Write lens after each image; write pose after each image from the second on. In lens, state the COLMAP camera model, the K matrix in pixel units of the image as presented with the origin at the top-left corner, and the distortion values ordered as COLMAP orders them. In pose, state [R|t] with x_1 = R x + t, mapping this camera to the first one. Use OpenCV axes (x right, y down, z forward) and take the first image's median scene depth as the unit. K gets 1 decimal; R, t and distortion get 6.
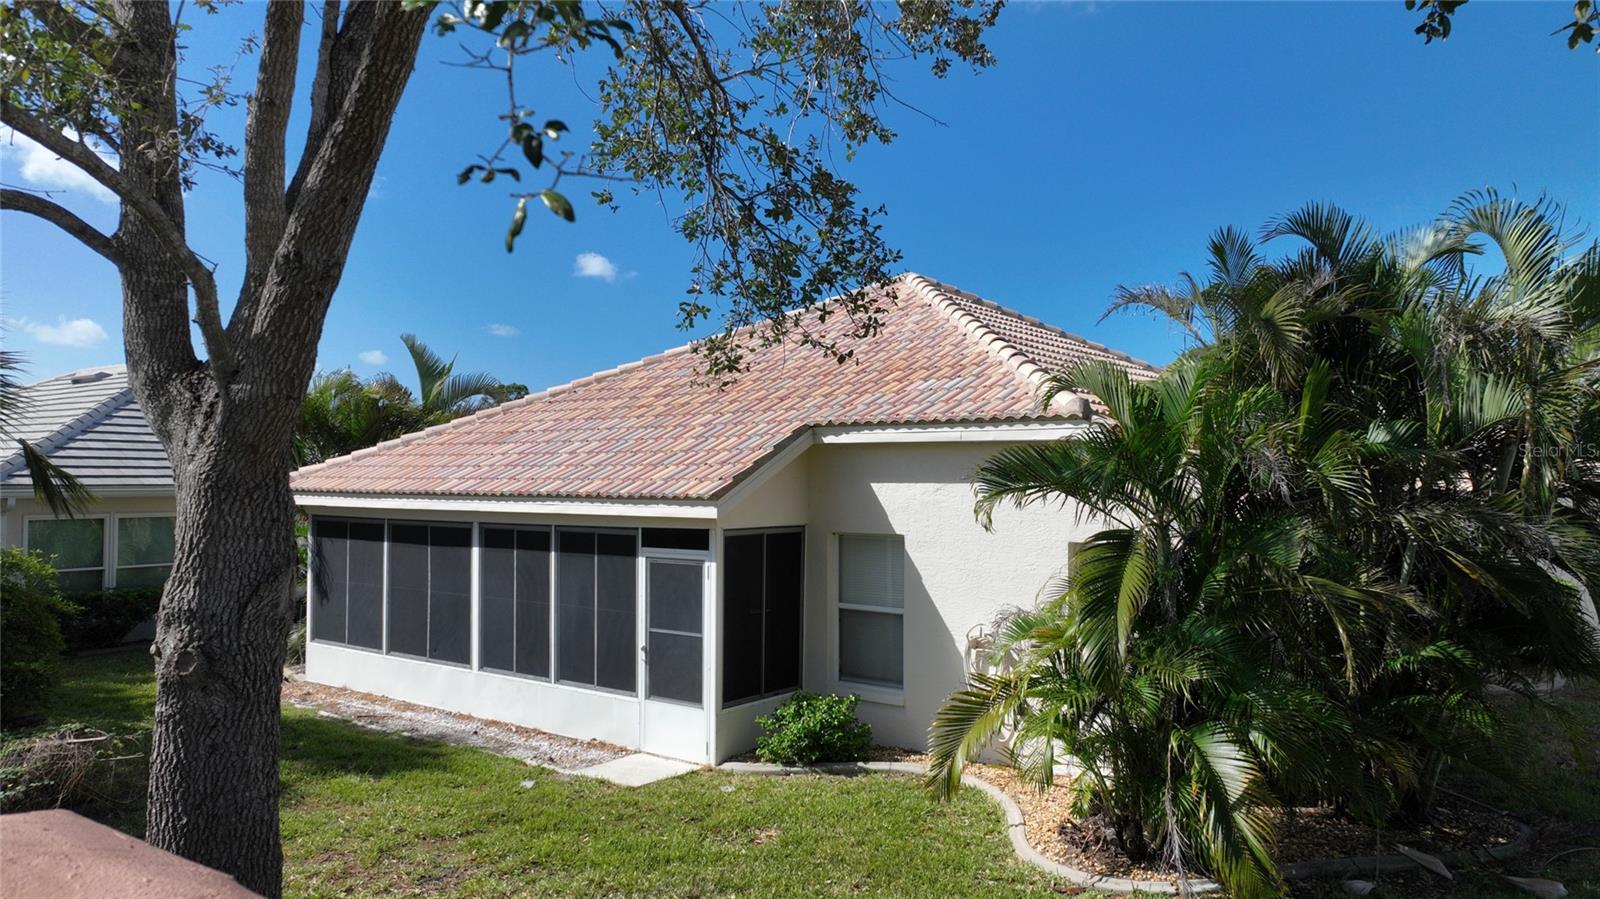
lens RADIAL K [[1125.4, 0, 804.3], [0, 1125.4, 458.1], [0, 0, 1]] dist [0.004831, 0.004203]
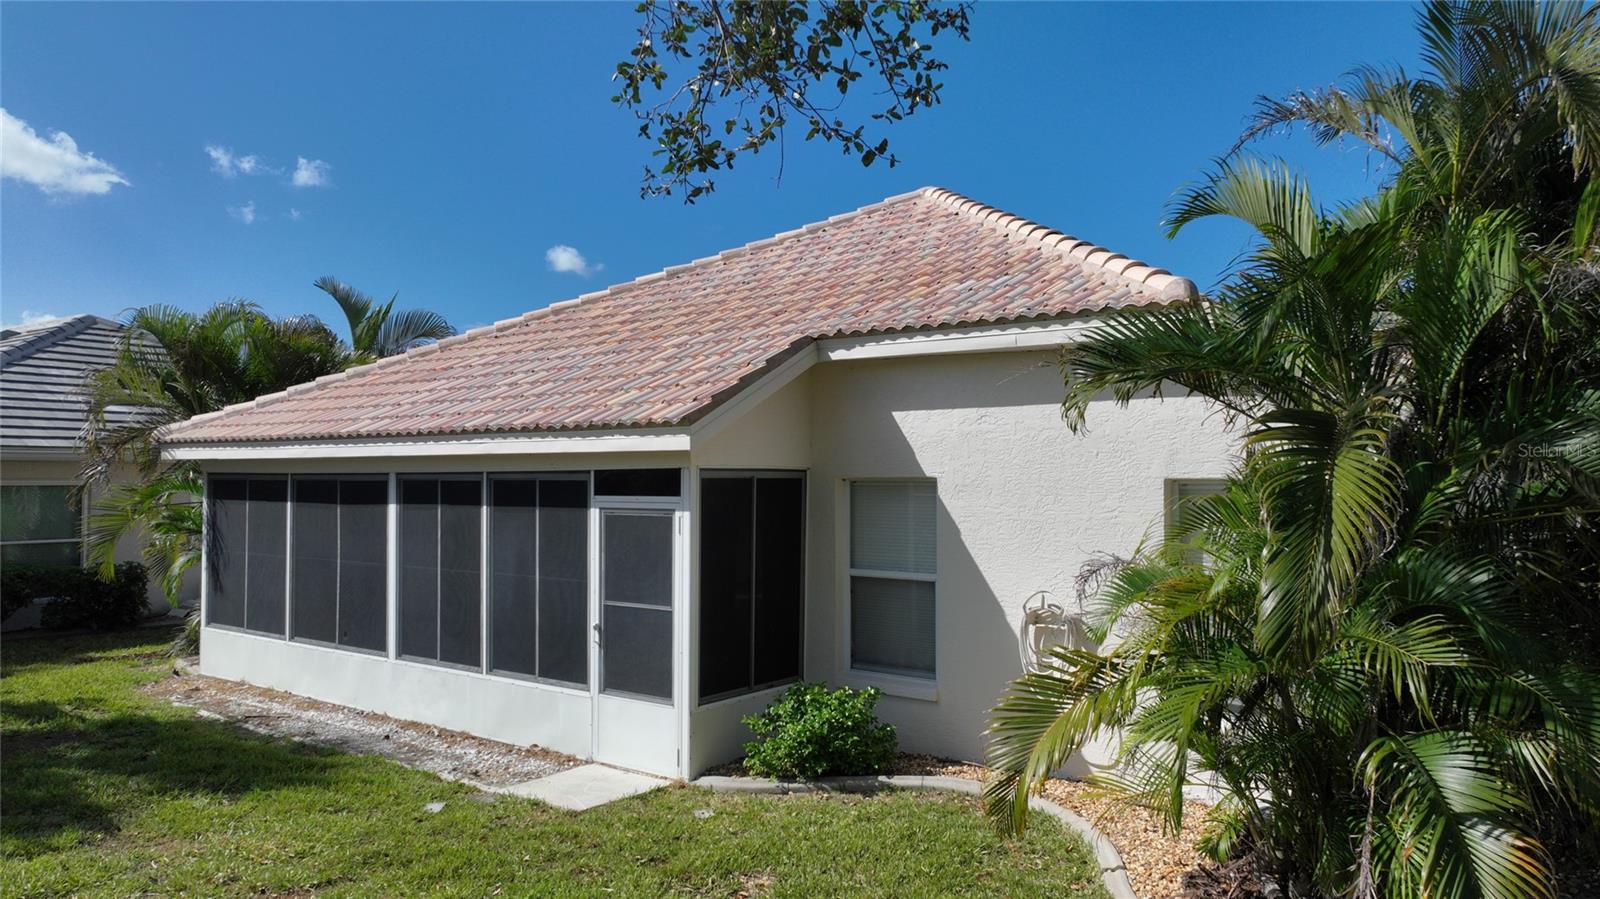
lens RADIAL K [[1125.4, 0, 804.6], [0, 1125.4, 454.9], [0, 0, 1]] dist [0.004831, 0.004203]
pose [[0.999978, -0.000672, 0.006532, -0.006133], [0.000696, 0.999993, -0.003665, 0.055788], [-0.006530, 0.003670, 0.999972, 0.236324]]
